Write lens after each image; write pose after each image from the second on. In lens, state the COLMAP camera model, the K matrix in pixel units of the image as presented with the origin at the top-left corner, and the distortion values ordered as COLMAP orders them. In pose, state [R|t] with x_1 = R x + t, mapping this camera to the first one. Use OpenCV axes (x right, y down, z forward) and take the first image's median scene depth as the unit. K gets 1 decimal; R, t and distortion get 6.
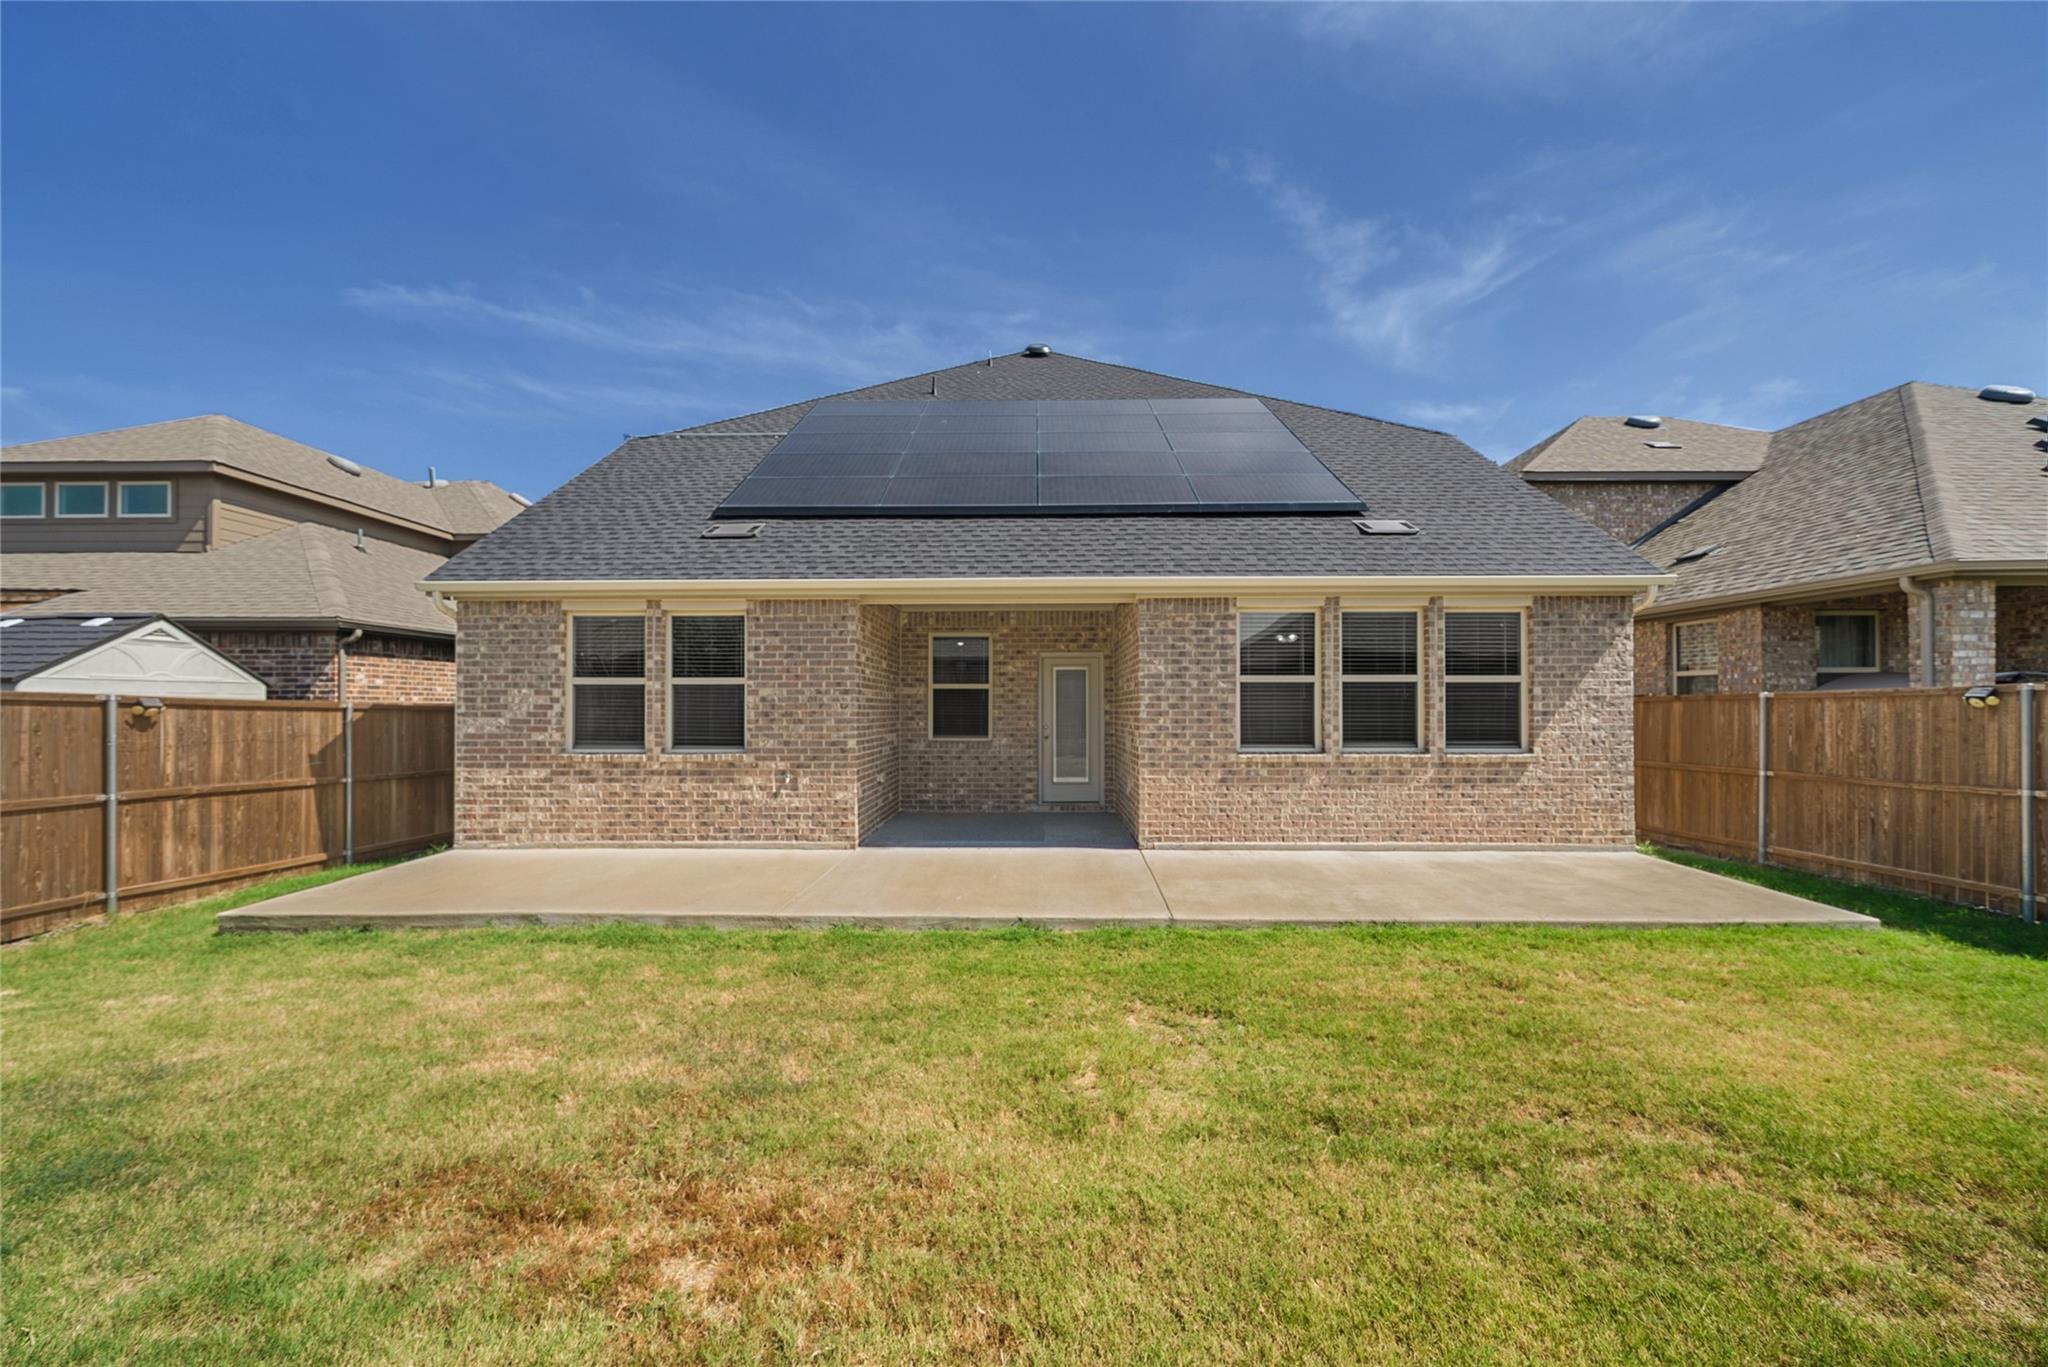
lens RADIAL K [[816.1, 0, 1027.6], [0, 816.1, 690.6], [0, 0, 1]] dist [0.001702, -0.000256]
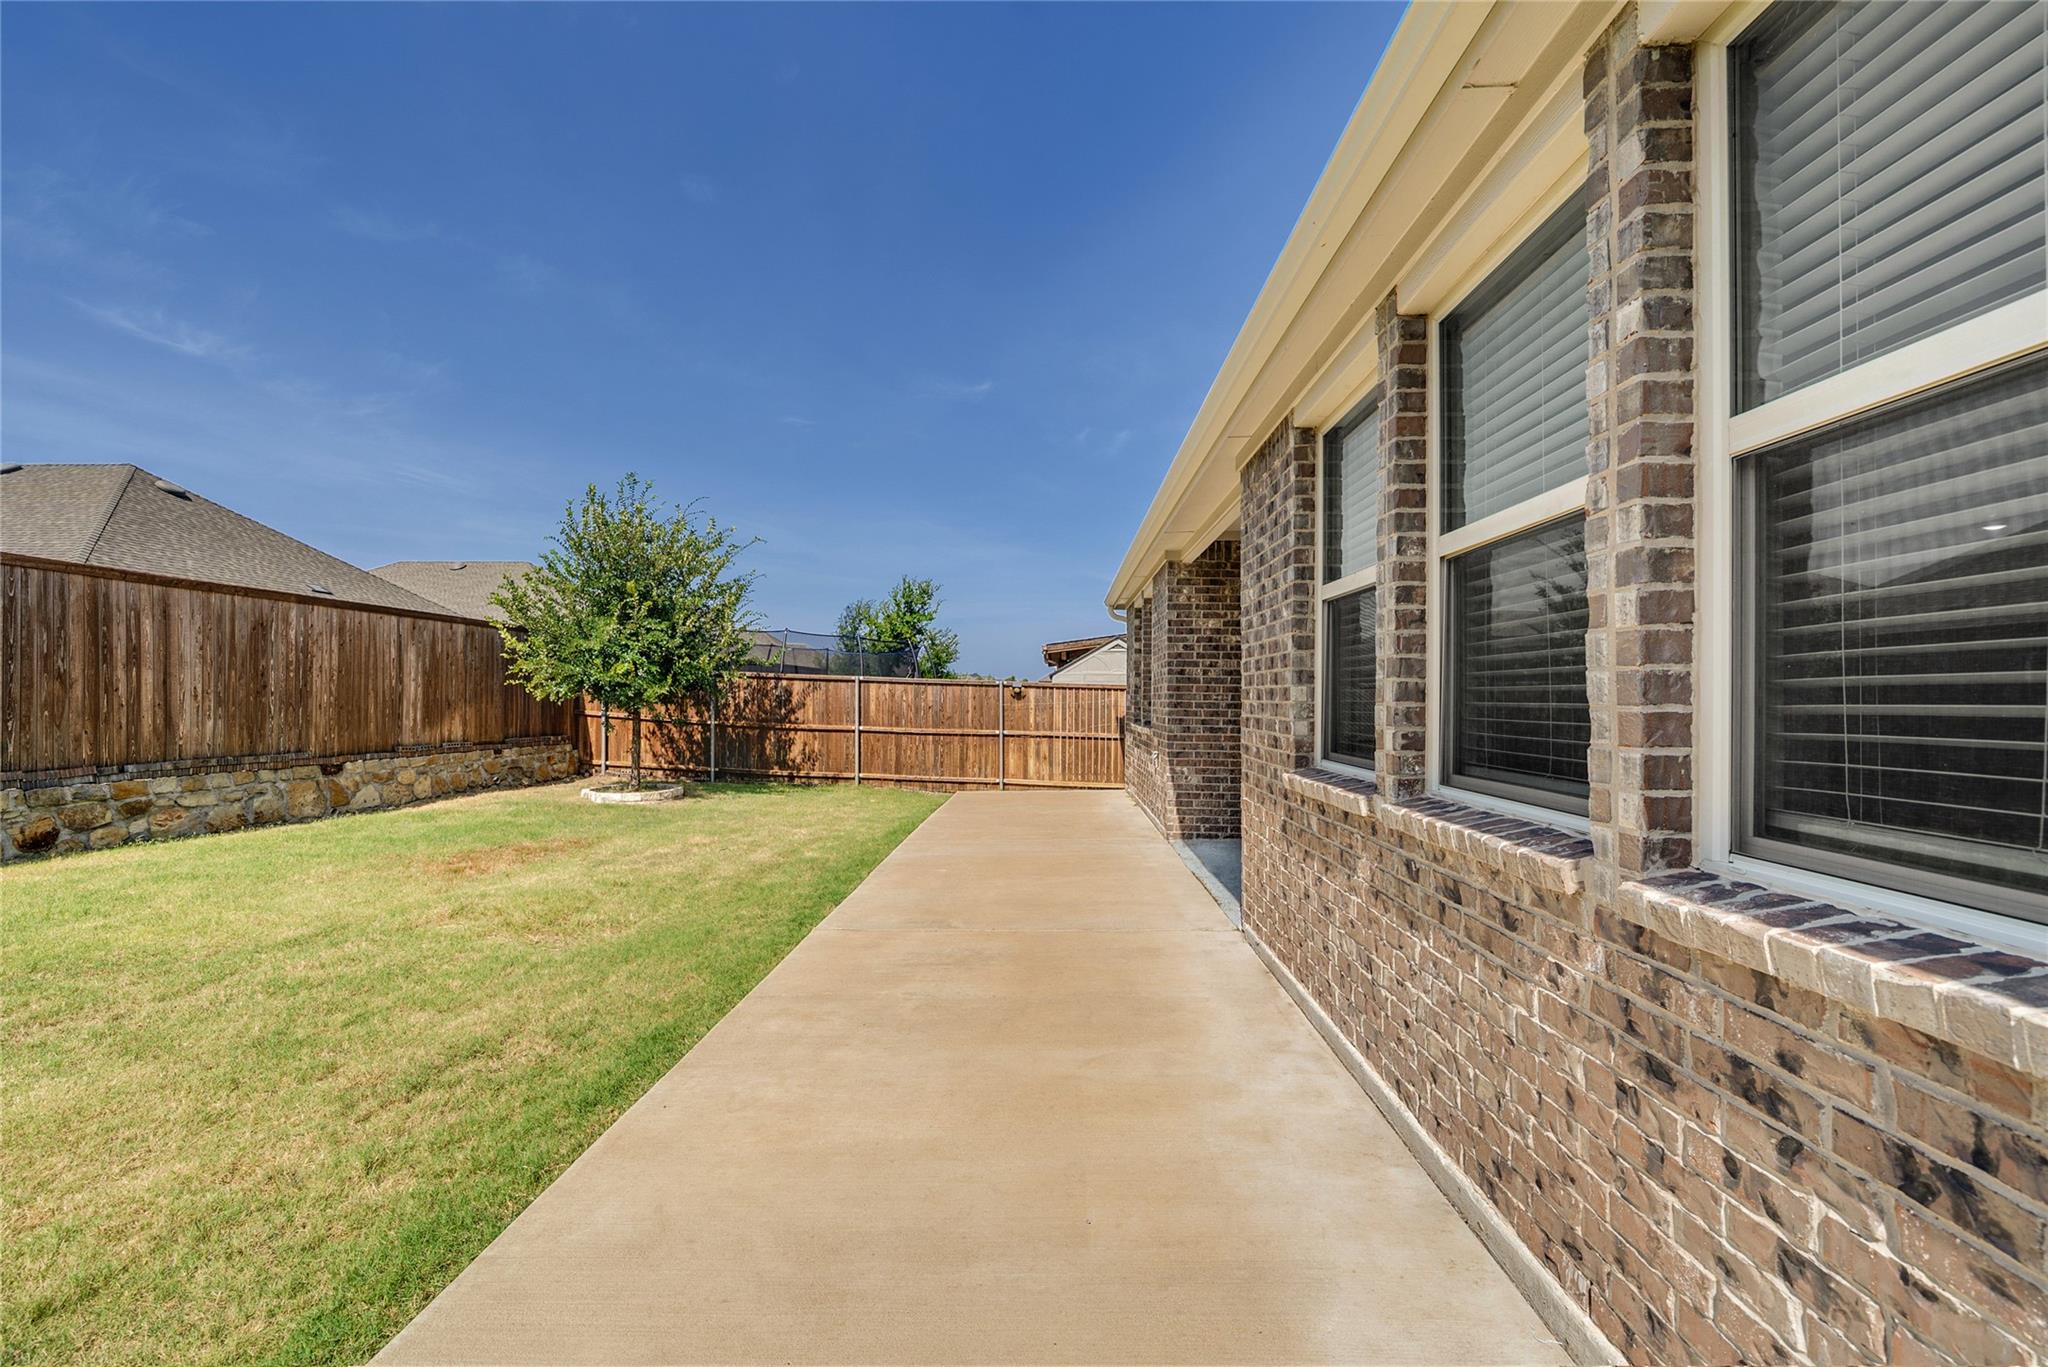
lens RADIAL K [[816.1, 0, 1003.2], [0, 816.1, 693.1], [0, 0, 1]] dist [0.001702, -0.000256]
pose [[-0.043310, -0.004635, -0.999051, 0.508763], [0.012506, 0.999908, -0.005181, 0.026154], [0.998983, -0.012718, -0.043248, 0.633253]]
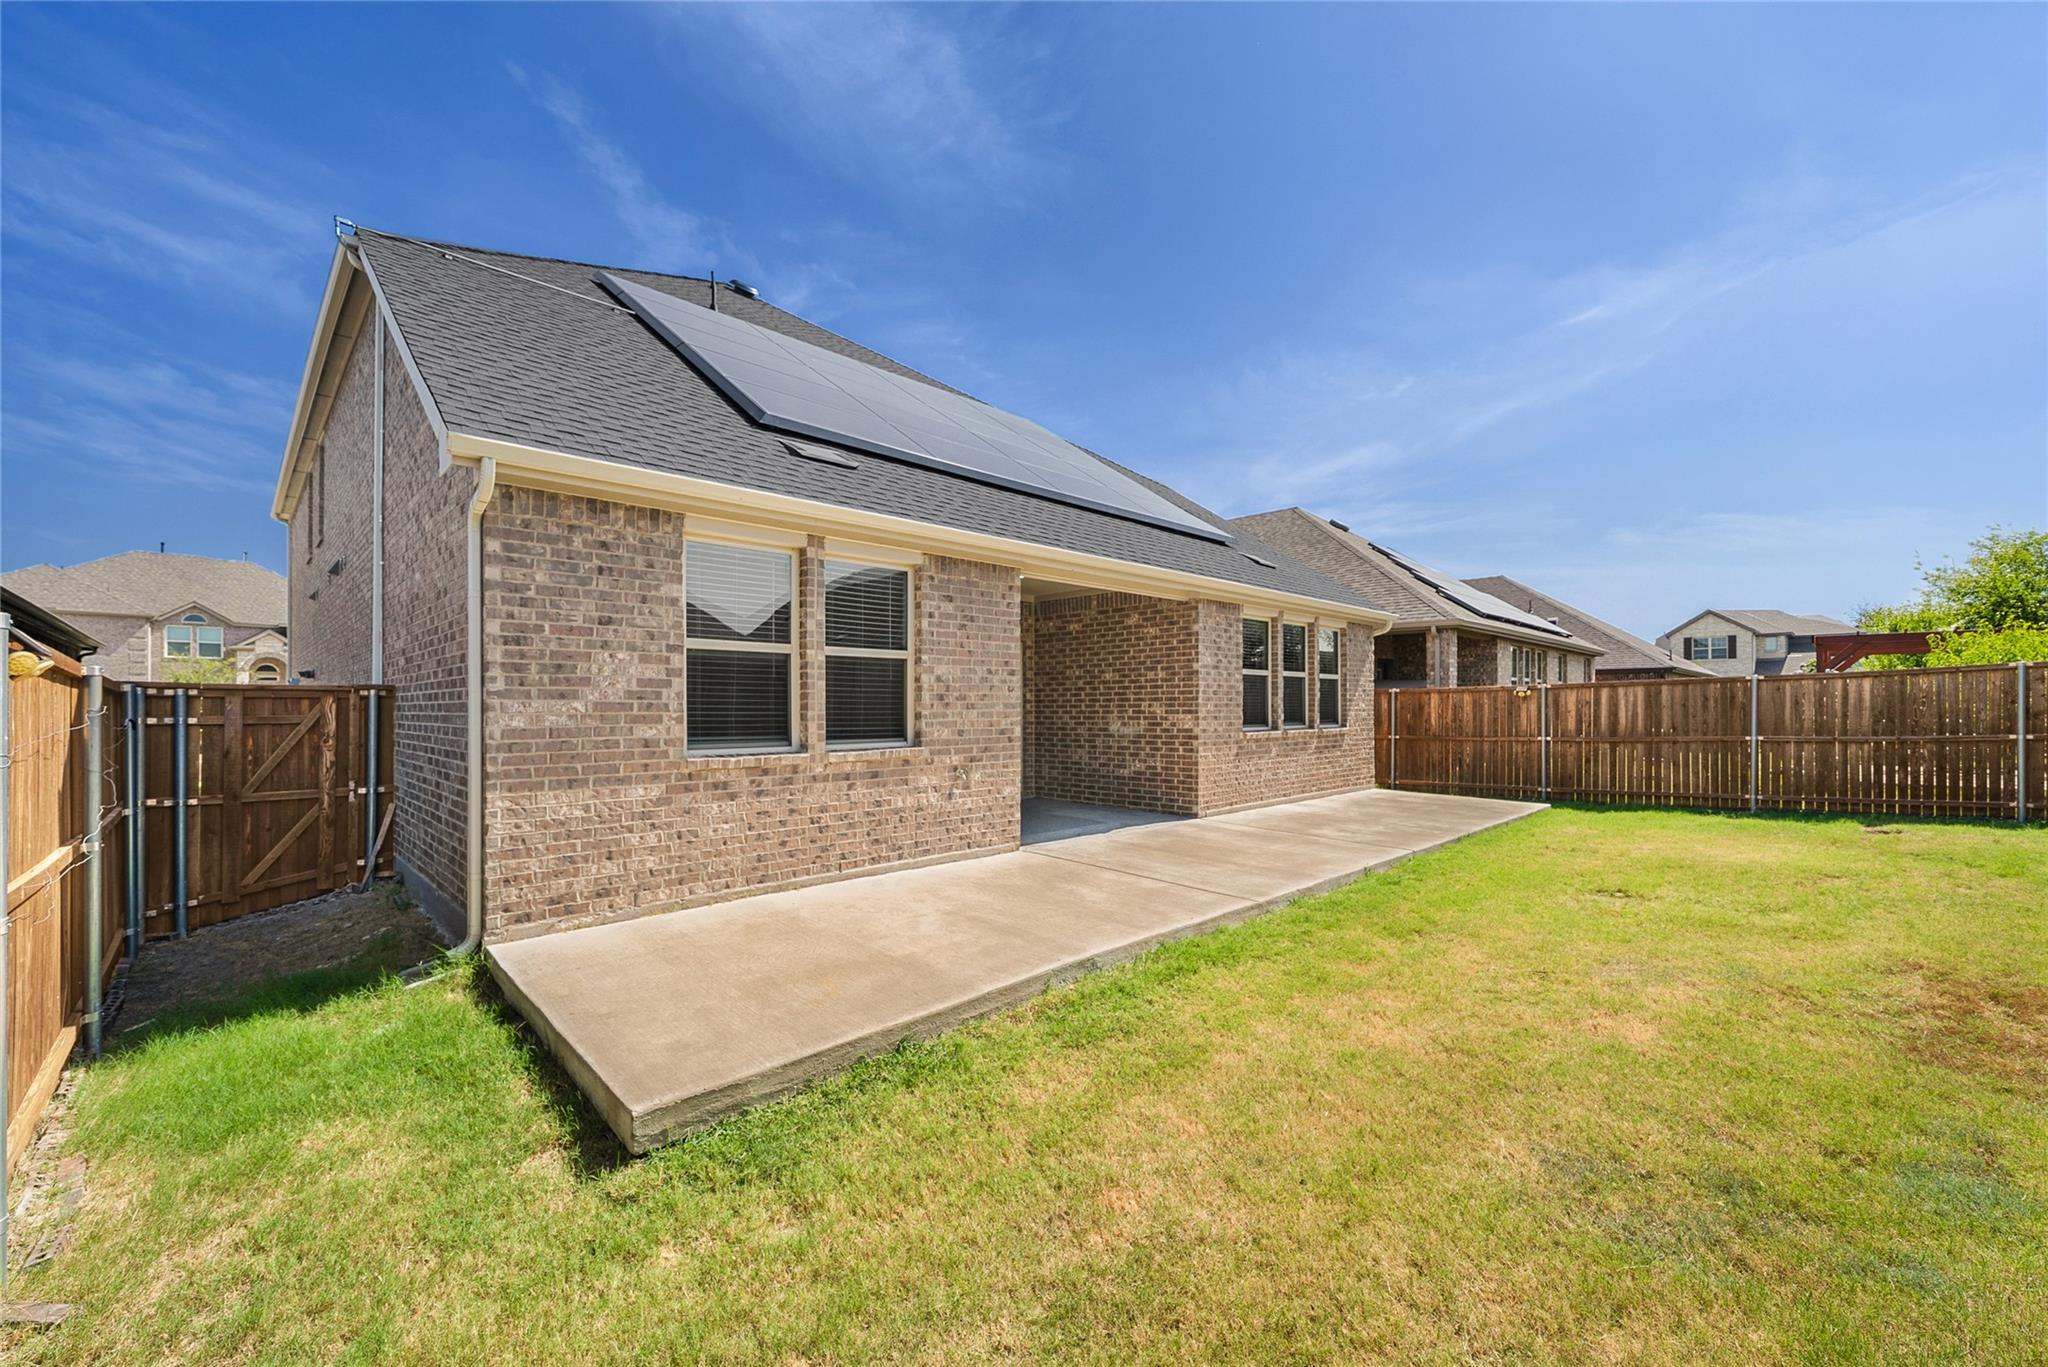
lens RADIAL K [[816.1, 0, 1022.6], [0, 816.1, 703.8], [0, 0, 1]] dist [0.001702, -0.000256]
pose [[0.698860, 0.001348, 0.715257, -0.842508], [-0.015035, 0.999805, 0.012807, 0.023561], [-0.715100, -0.019704, 0.698744, 0.376935]]
